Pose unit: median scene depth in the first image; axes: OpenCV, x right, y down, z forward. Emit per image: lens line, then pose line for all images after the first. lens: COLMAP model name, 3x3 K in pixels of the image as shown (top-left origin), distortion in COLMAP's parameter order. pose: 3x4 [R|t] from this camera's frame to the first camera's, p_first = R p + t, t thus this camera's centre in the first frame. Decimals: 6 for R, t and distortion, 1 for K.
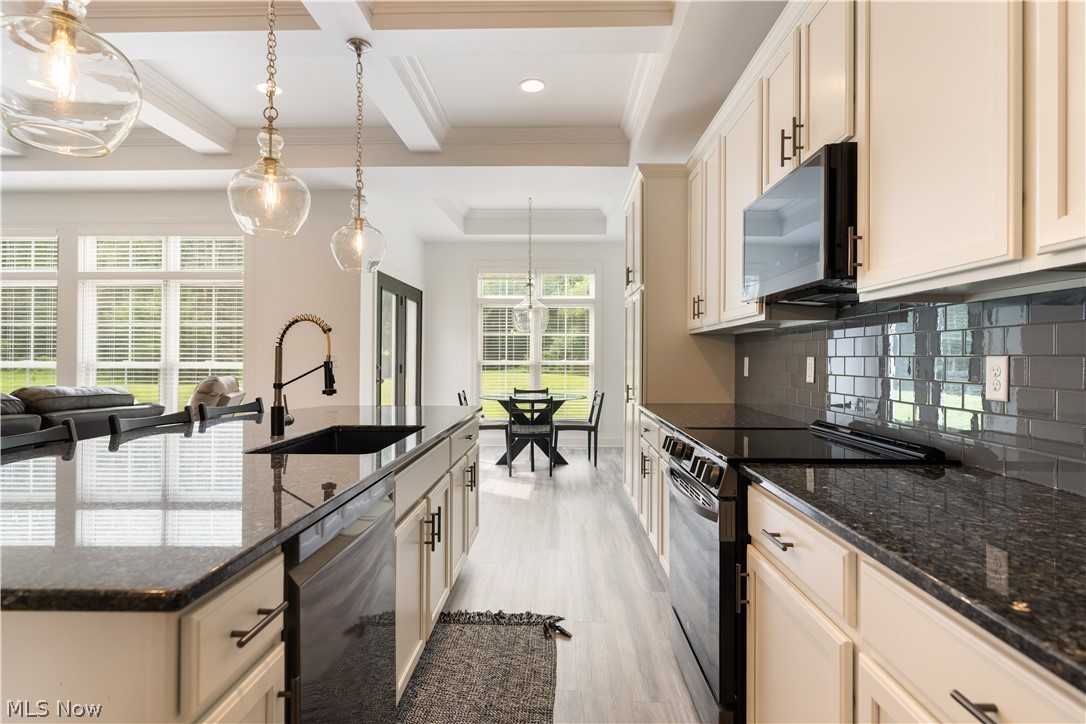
lens RADIAL K [[565.5, 0, 543.0], [0, 565.5, 362.0], [0, 0, 1]] dist [-0.003836, -0.000552]
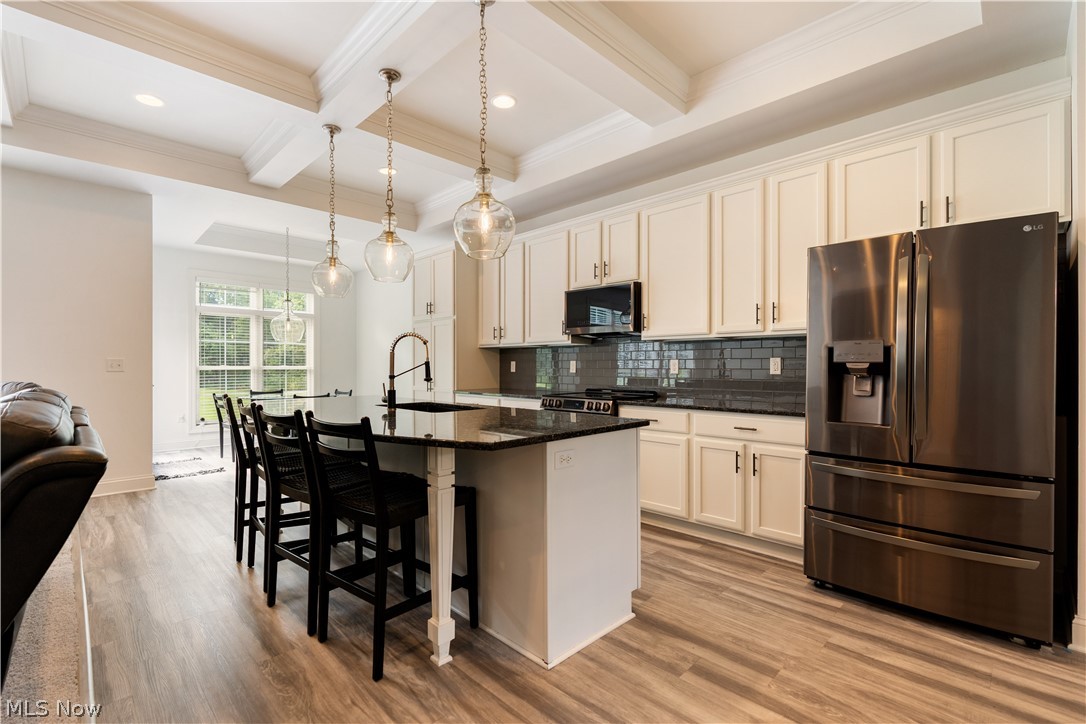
lens RADIAL K [[493.5, 0, 539.9], [0, 493.5, 368.0], [0, 0, 1]] dist [-0.001056, -0.000134]
pose [[0.696460, -0.005111, 0.717578, -0.655732], [0.007407, 0.999973, -0.000067, 0.011336], [-0.717558, 0.005361, 0.696478, -0.139935]]
